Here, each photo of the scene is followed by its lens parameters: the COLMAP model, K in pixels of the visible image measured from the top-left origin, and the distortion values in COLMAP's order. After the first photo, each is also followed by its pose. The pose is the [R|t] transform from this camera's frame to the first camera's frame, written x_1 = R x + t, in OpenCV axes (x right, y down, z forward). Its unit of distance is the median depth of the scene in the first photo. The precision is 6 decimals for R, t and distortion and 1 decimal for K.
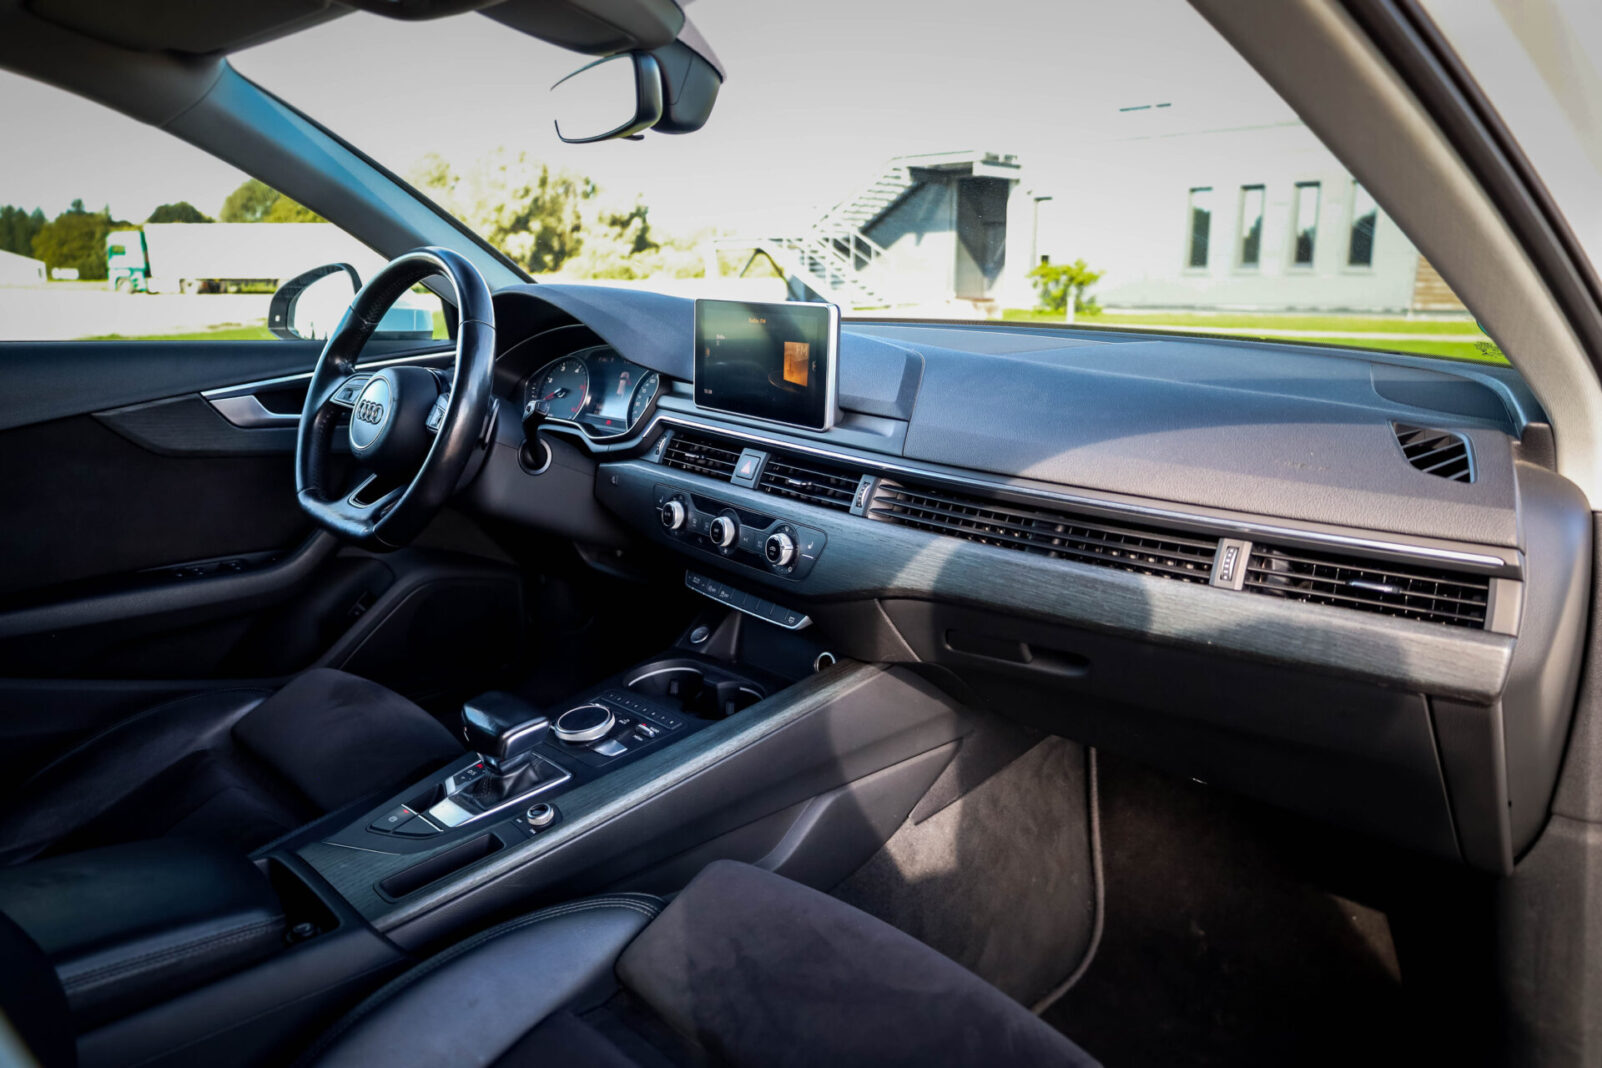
lens RADIAL K [[1098.8, 0, 784.2], [0, 1098.8, 500.7], [0, 0, 1]] dist [0.006537, -0.002183]
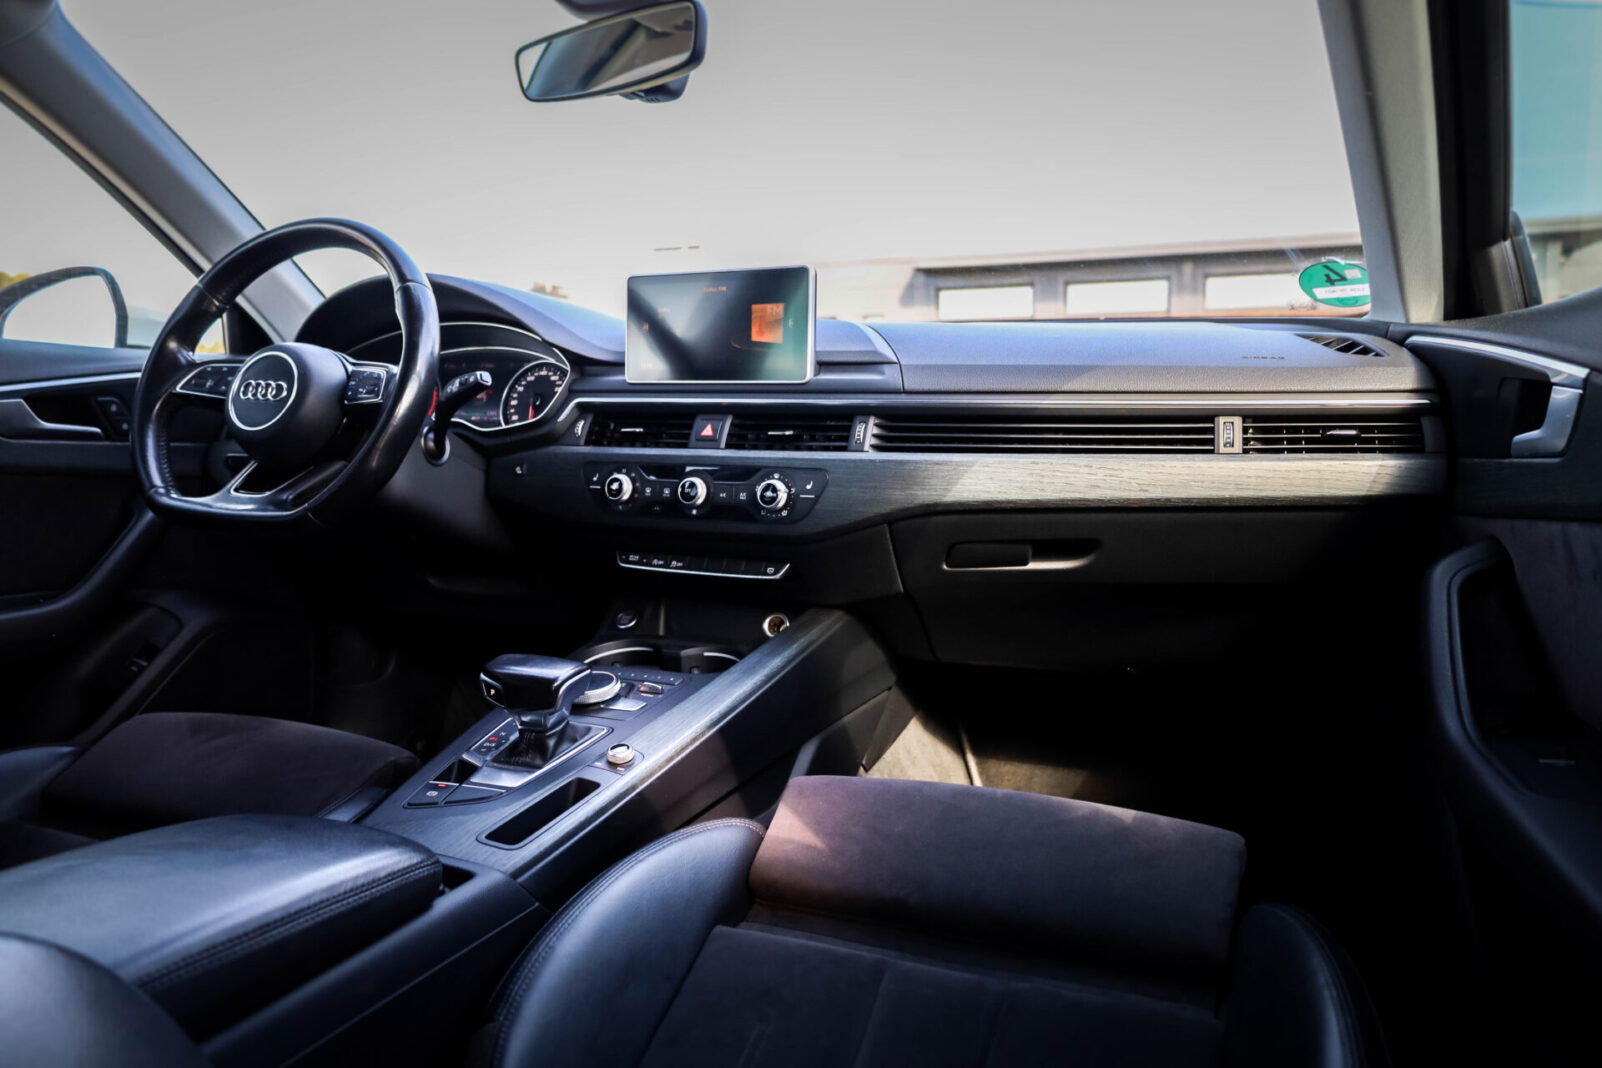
lens RADIAL K [[1098.8, 0, 799.3], [0, 1098.8, 529.8], [0, 0, 1]] dist [0.006537, -0.002183]
pose [[0.914030, -0.048288, 0.402763, -0.395265], [0.084363, 0.993809, -0.072302, 0.151989], [-0.396778, 0.100064, 0.912444, 0.037036]]
